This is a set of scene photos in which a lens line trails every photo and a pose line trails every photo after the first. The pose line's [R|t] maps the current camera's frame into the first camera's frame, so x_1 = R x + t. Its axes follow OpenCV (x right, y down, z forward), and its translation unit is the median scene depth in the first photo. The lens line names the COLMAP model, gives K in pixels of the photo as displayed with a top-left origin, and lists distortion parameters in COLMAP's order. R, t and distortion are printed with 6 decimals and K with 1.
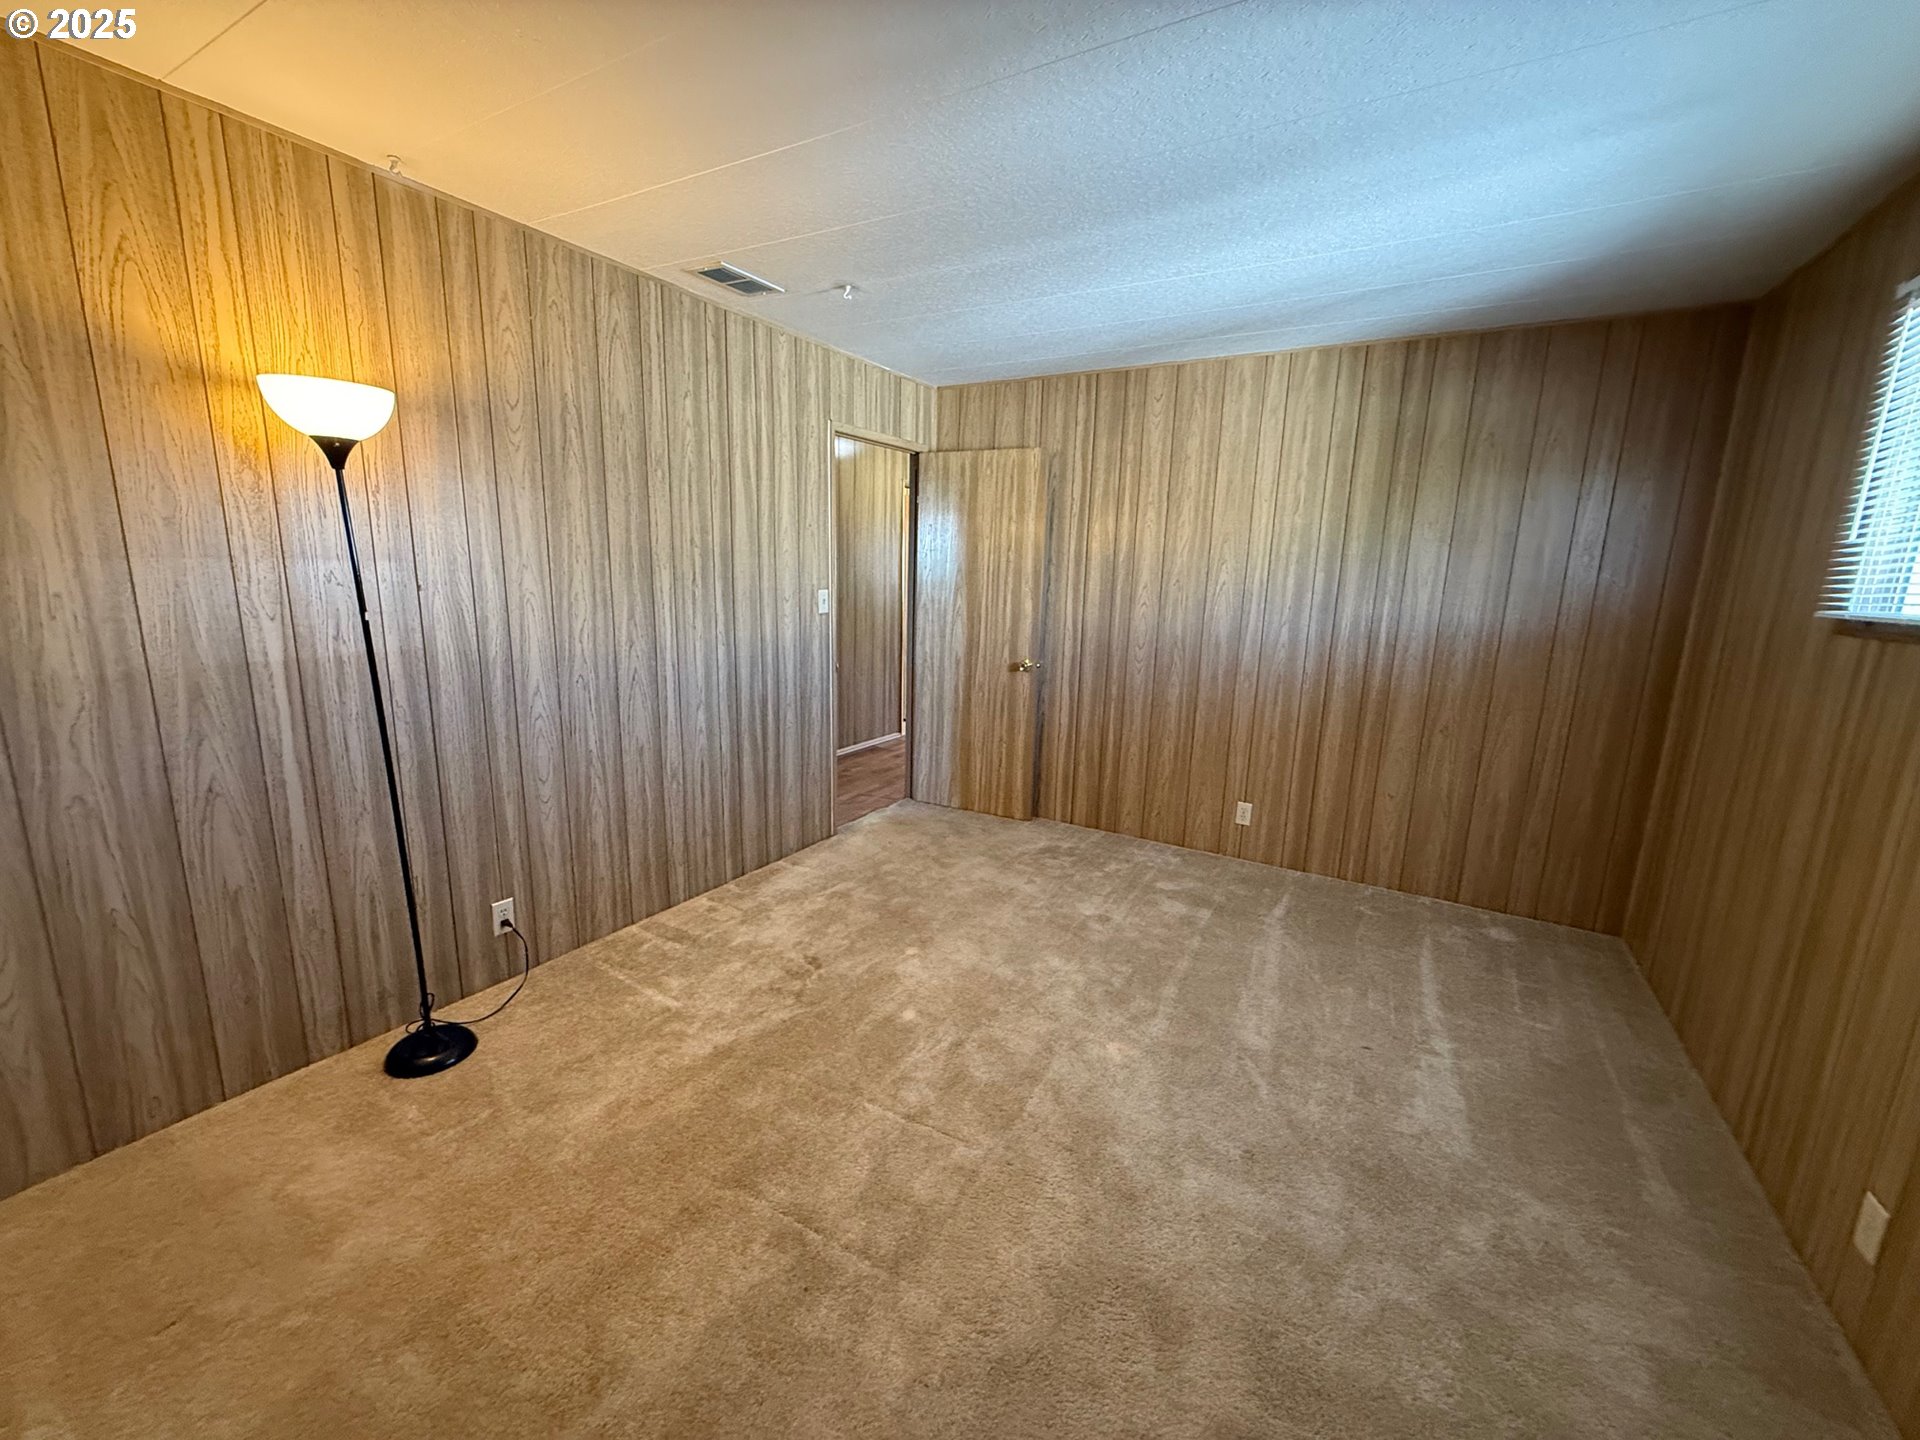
lens RADIAL K [[763.8, 0, 956.8], [0, 763.8, 721.4], [0, 0, 1]] dist [-0.003741, -0.000264]
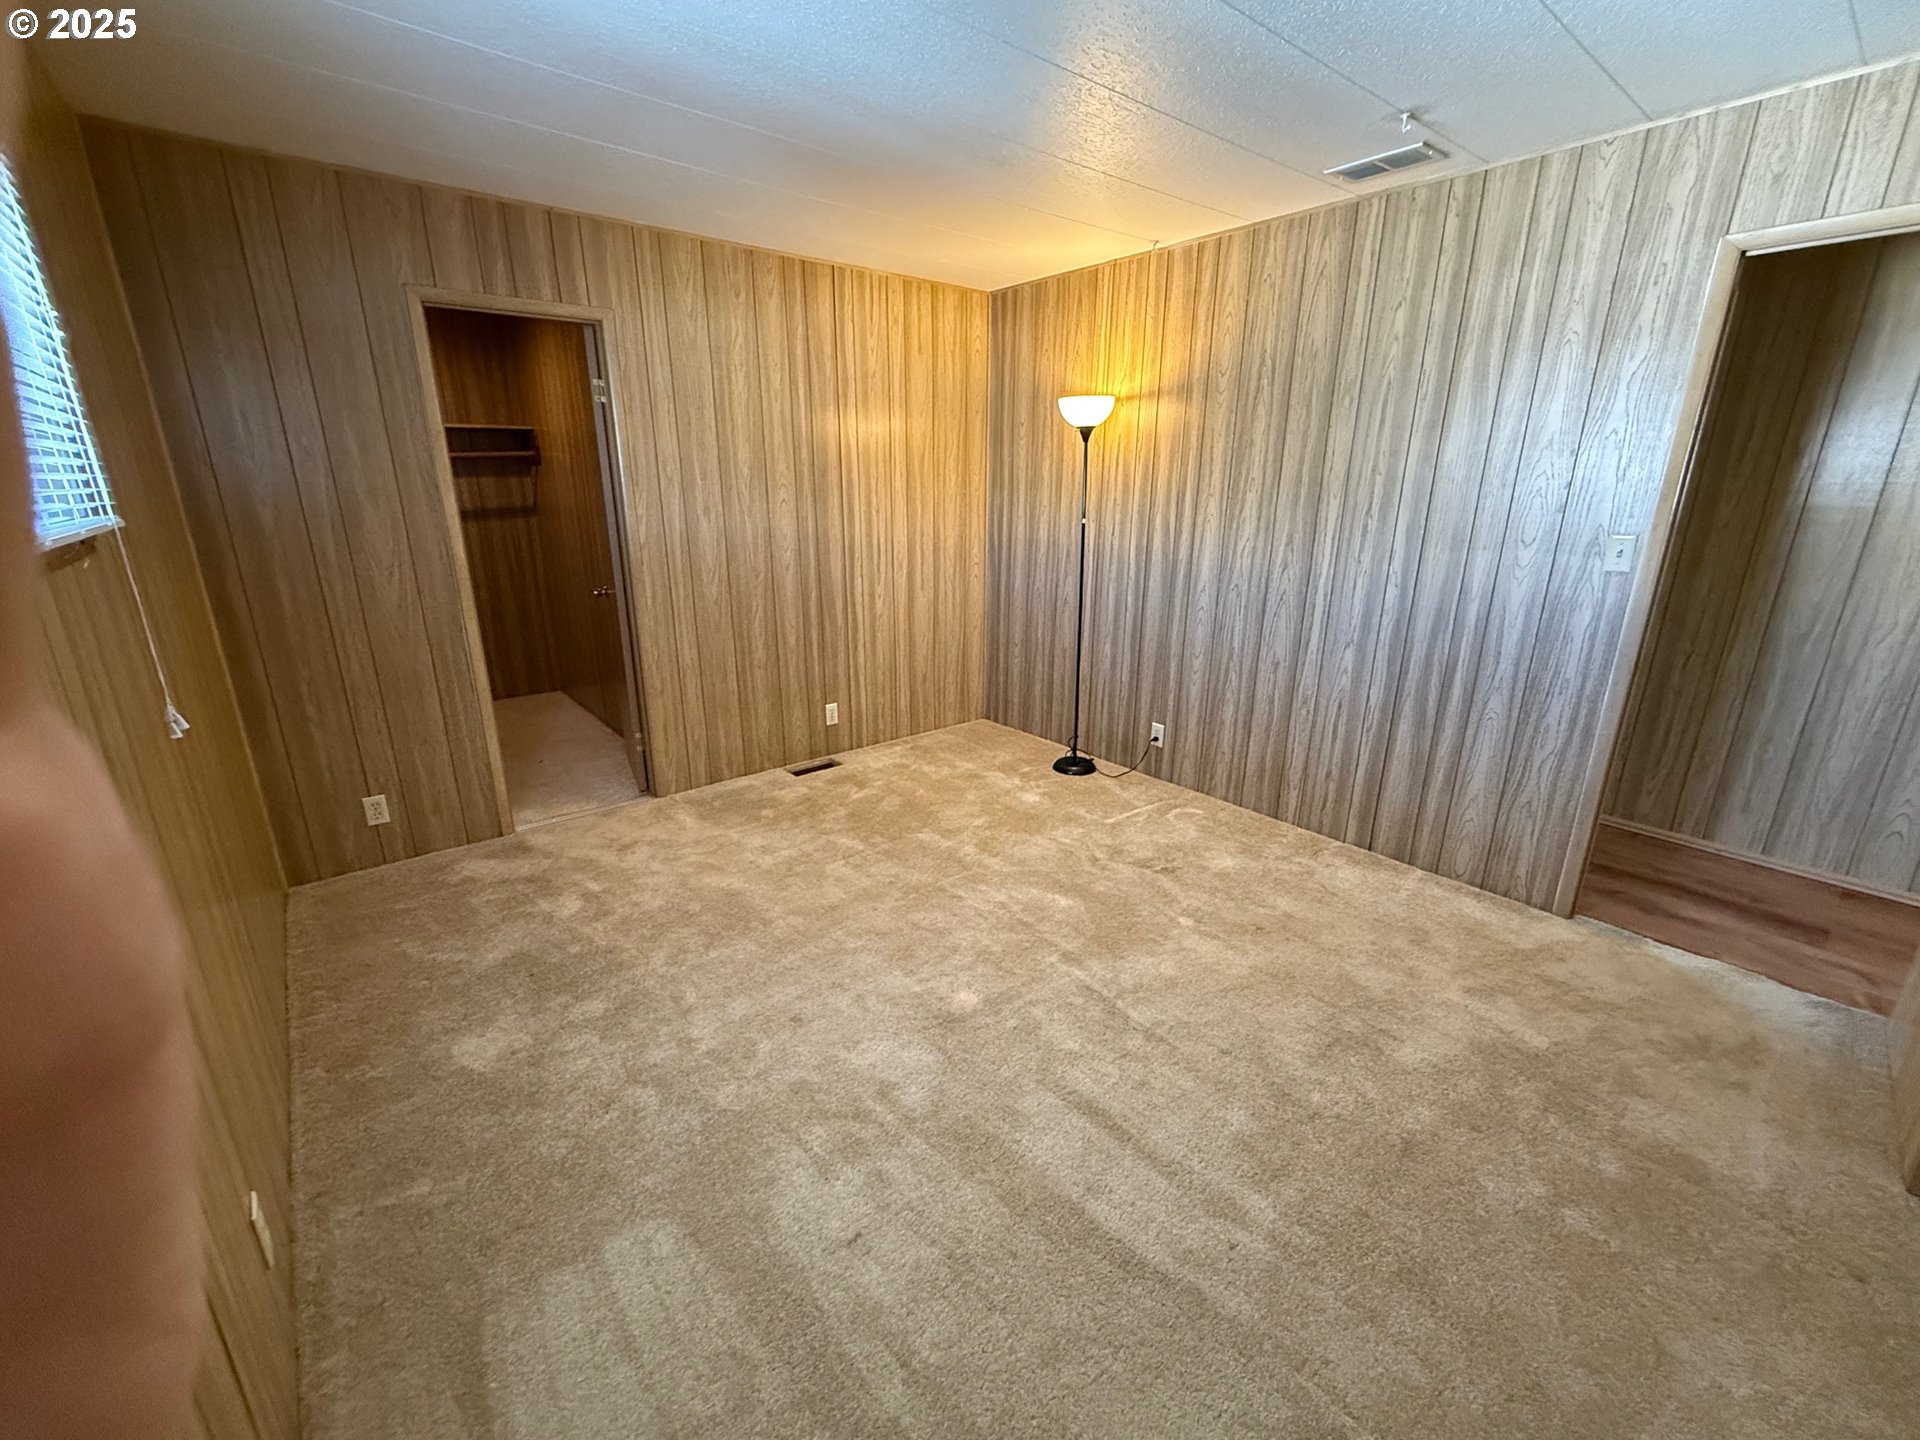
lens RADIAL K [[763.8, 0, 956.8], [0, 763.8, 721.4], [0, 0, 1]] dist [-0.003741, -0.000264]
pose [[-0.327917, 0.257184, -0.909025, 0.801831], [-0.201029, 0.921195, 0.333146, -0.169421], [0.923070, 0.291985, -0.250374, 0.907826]]
